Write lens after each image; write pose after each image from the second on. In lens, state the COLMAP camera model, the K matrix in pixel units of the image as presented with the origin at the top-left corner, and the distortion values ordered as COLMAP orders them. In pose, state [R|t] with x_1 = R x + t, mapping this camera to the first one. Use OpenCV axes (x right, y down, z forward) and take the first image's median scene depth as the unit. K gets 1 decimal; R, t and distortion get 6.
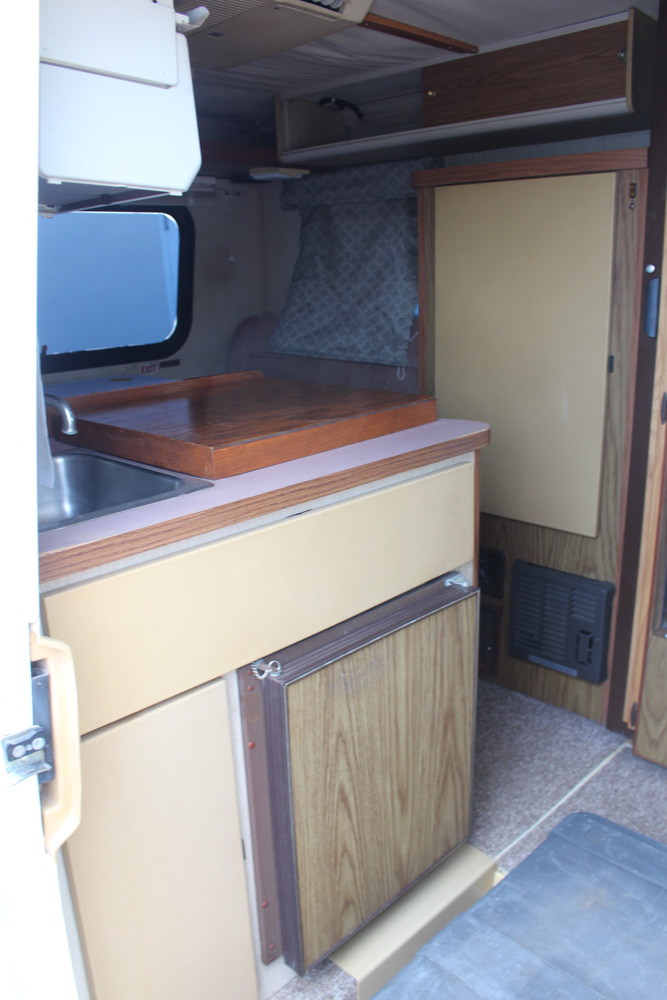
lens RADIAL K [[818.2, 0, 330.6], [0, 818.2, 496.9], [0, 0, 1]] dist [-0.132161, 0.093070]
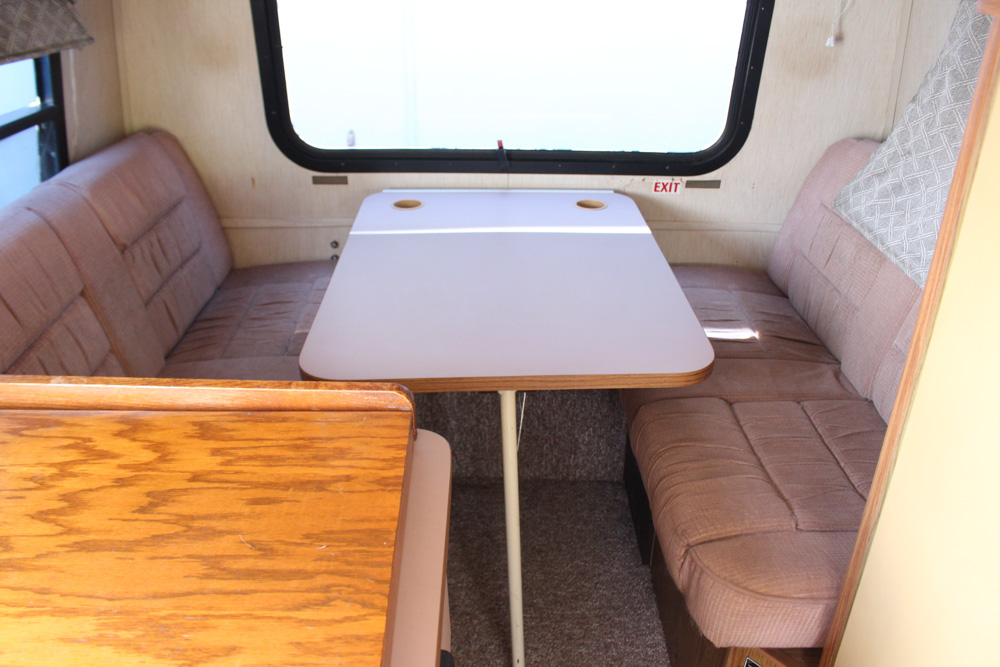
lens RADIAL K [[818.2, 0, 500.8], [0, 818.2, 334.6], [0, 0, 1]] dist [-0.132161, 0.093070]
pose [[0.706691, 0.346781, -0.616709, 0.153735], [-0.223538, 0.936434, 0.270411, -0.197992], [0.671281, -0.053239, 0.739289, 0.380613]]
